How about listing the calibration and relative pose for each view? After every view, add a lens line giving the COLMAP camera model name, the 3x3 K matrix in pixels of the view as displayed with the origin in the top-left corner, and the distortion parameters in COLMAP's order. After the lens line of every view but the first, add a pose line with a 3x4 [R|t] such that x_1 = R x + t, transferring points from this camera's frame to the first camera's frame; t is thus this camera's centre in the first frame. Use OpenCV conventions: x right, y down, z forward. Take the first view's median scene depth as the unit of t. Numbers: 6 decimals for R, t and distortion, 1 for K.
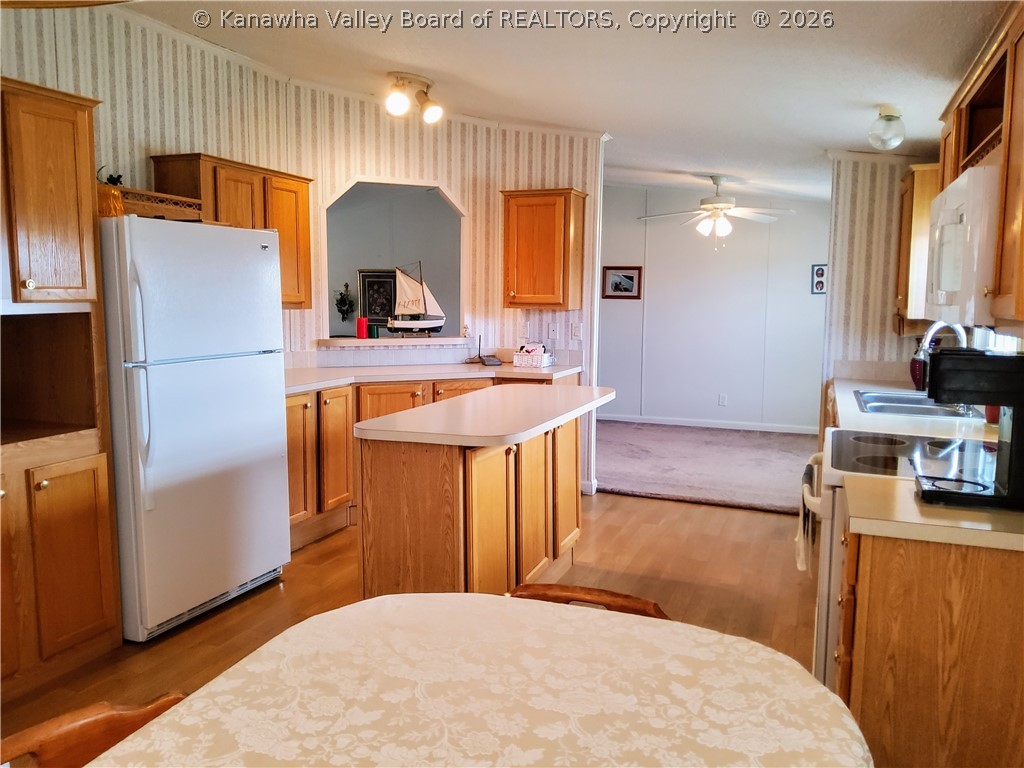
lens RADIAL K [[777.9, 0, 512.0], [0, 777.9, 384.0], [0, 0, 1]] dist [-0.002135, -0.088839]
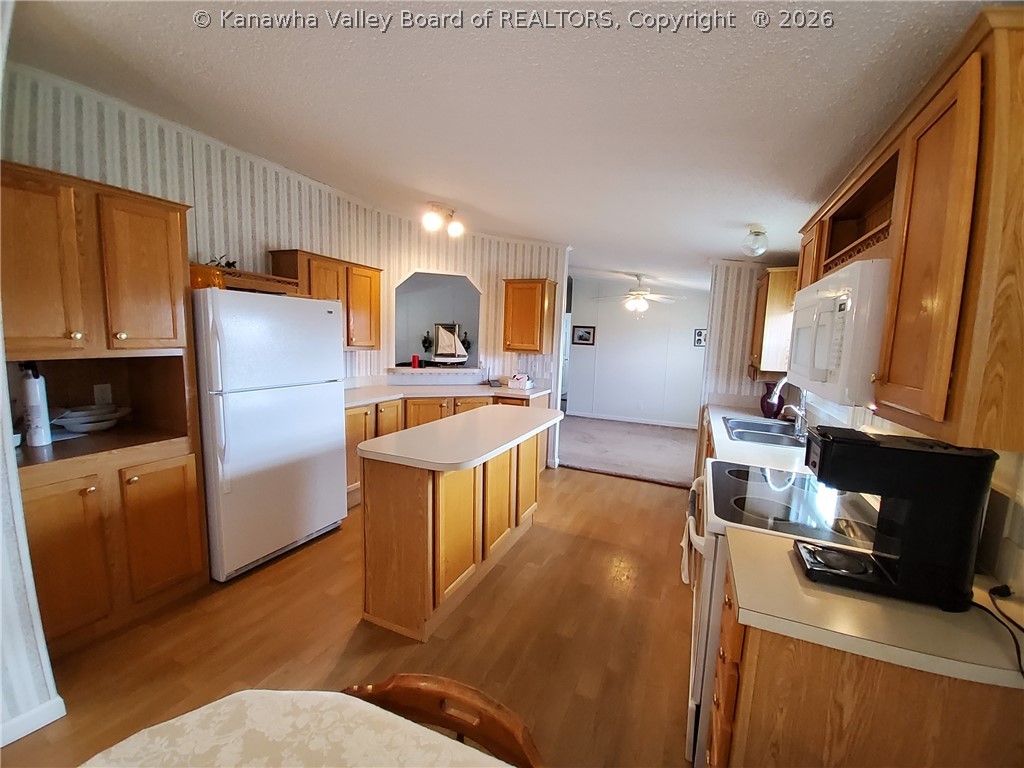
lens RADIAL K [[424.6, 0, 512.0], [0, 424.6, 384.0], [0, 0, 1]] dist [-0.037044, -0.000422]
pose [[0.998858, 0.033739, -0.033828, 0.048604], [-0.033957, 0.999406, -0.005885, -0.032036], [0.033609, 0.007027, 0.999410, 0.144311]]
